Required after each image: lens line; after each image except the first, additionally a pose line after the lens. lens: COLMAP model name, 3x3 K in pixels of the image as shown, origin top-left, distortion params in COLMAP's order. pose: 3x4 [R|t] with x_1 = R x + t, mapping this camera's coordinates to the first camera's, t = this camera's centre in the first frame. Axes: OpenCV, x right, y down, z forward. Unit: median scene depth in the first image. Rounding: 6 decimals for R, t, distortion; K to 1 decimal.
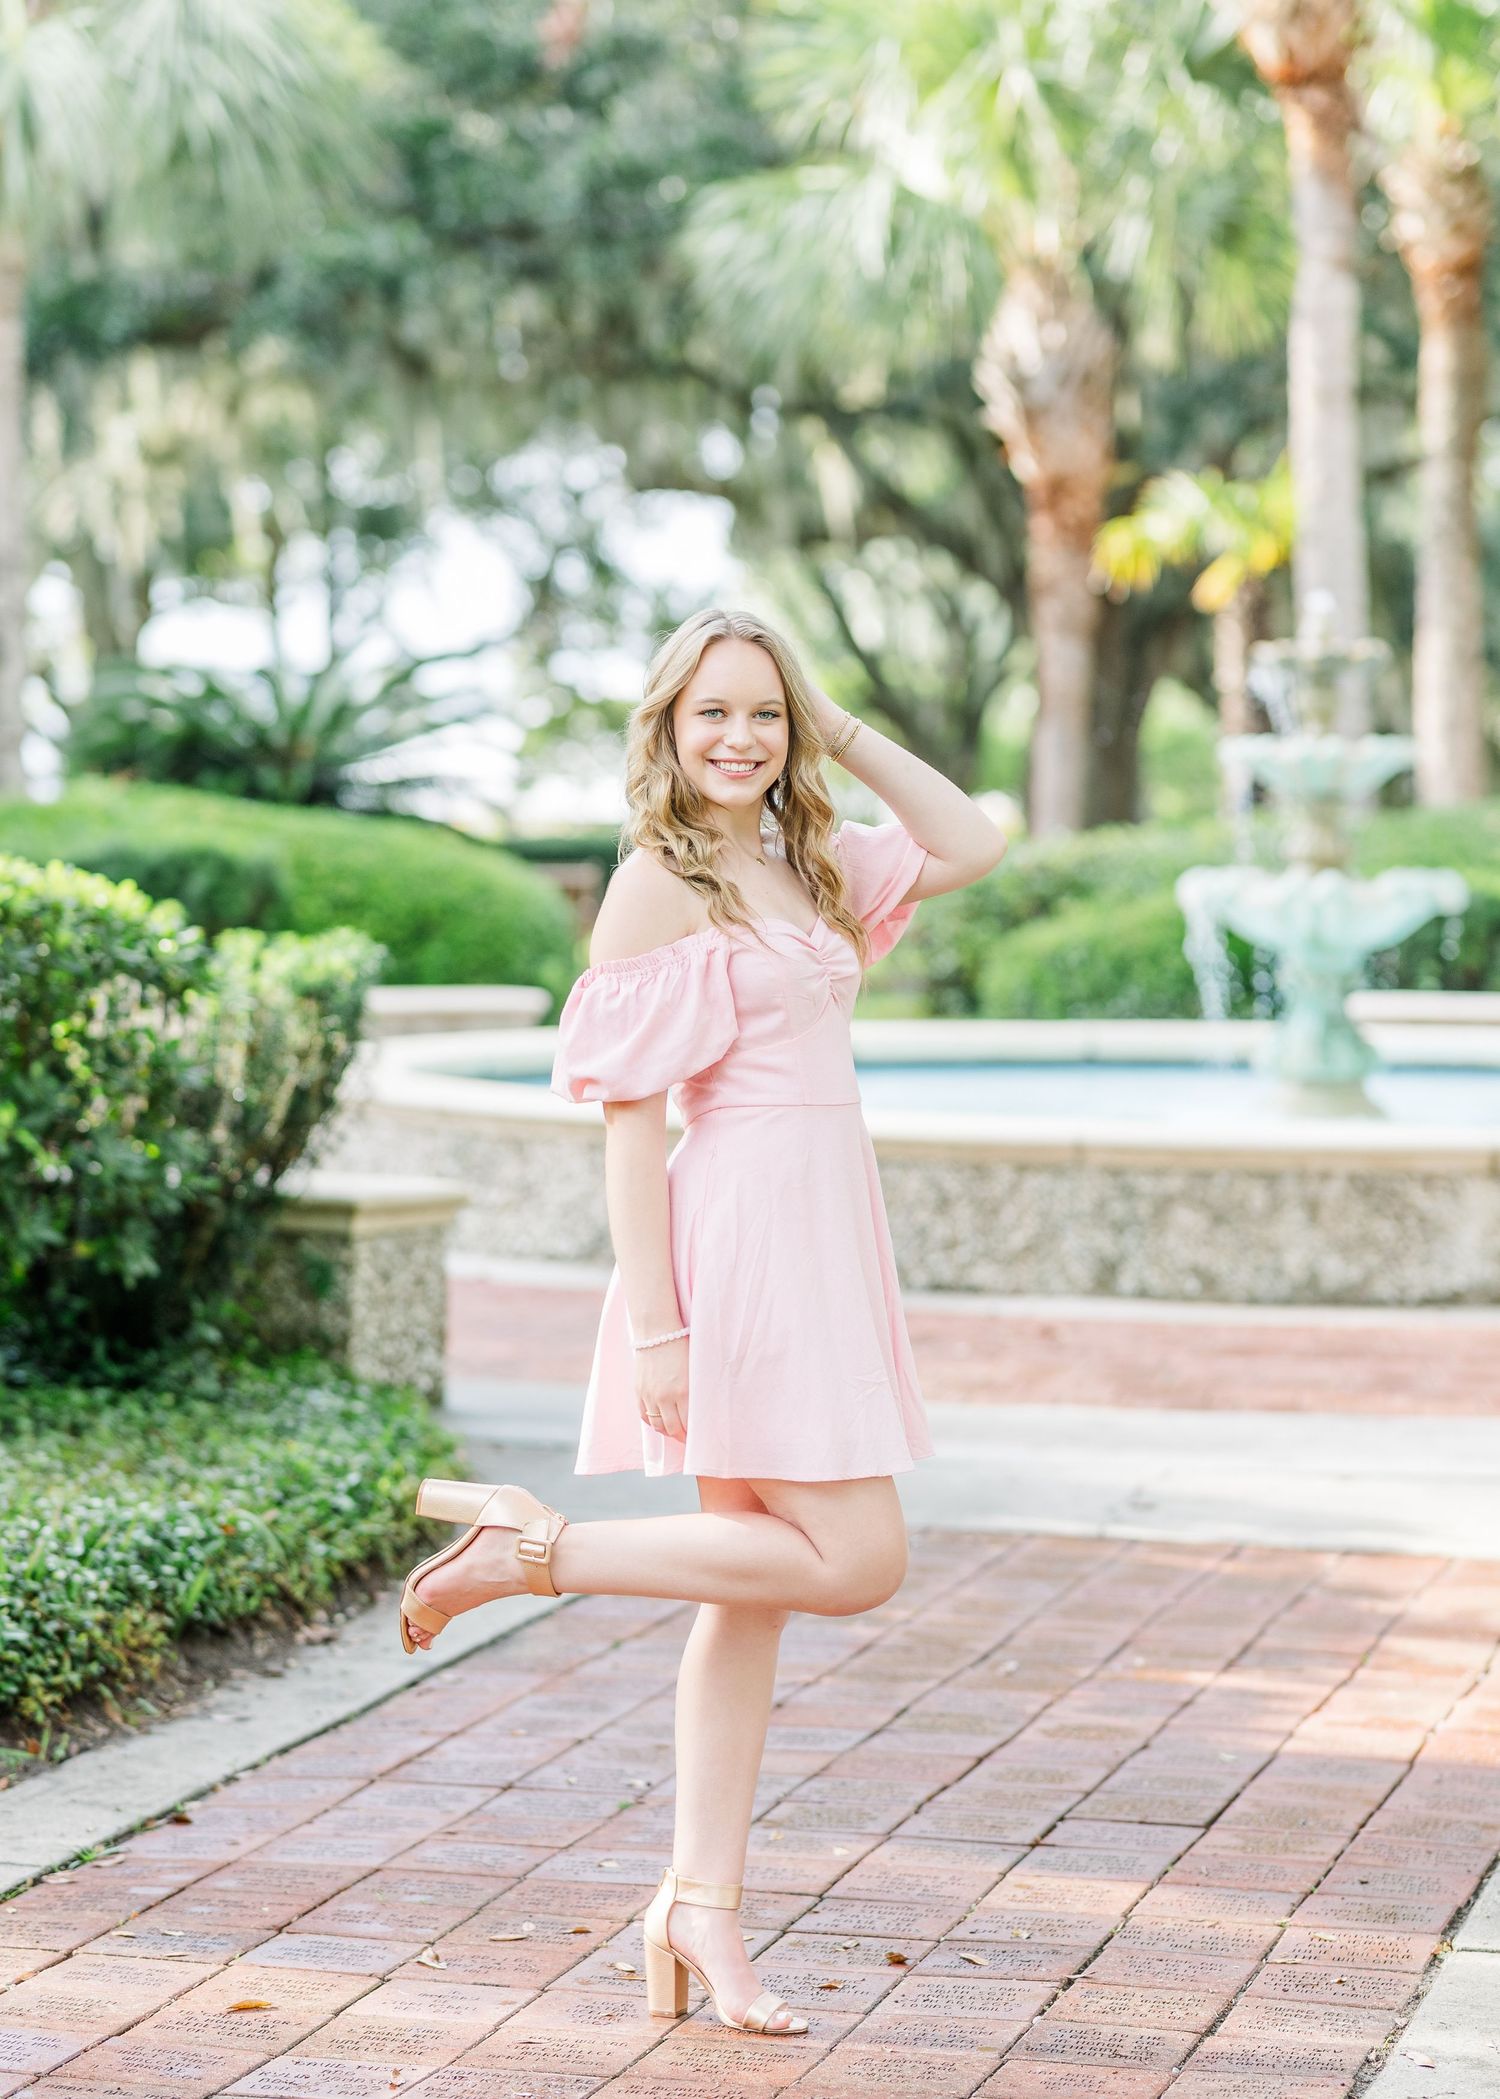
lens RADIAL K [[5535.6, 0, 743.5], [0, 5535.6, 1050.5], [0, 0, 1]] dist [-0.025208, 0.000000]
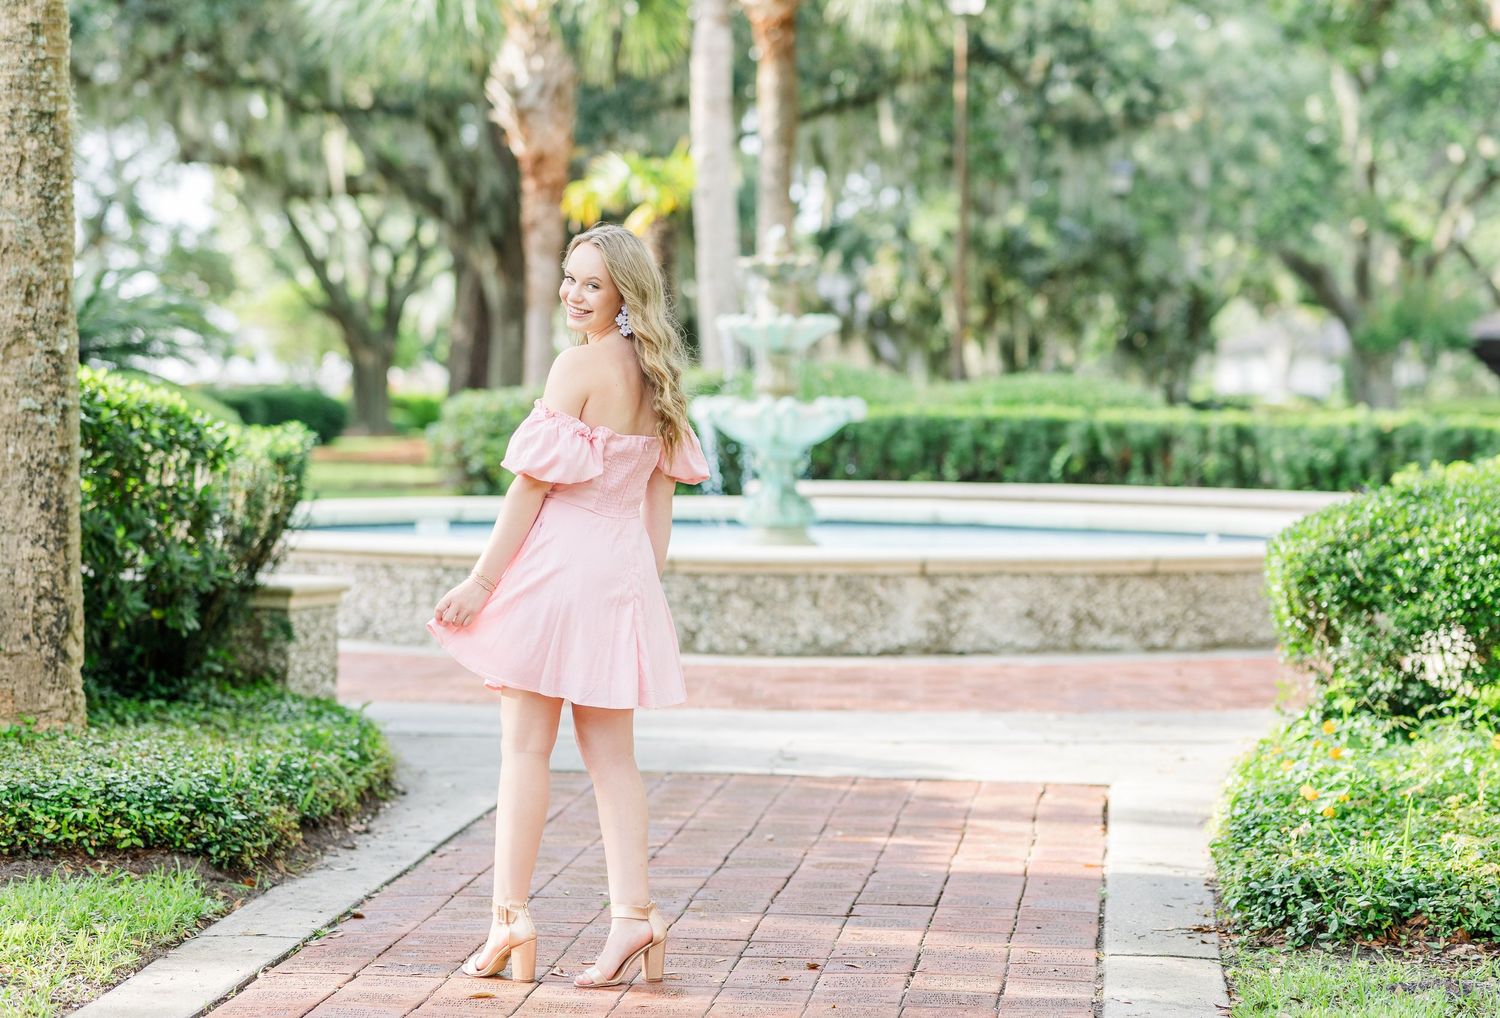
lens RADIAL K [[3753.2, 0, 755.0], [0, 3753.2, 508.2], [0, 0, 1]] dist [0.028912, 0.000000]
pose [[0.988497, -0.008047, 0.151024, -0.100372], [0.009521, 0.999914, -0.009037, 0.014438], [-0.150939, 0.010371, 0.988489, -0.122633]]
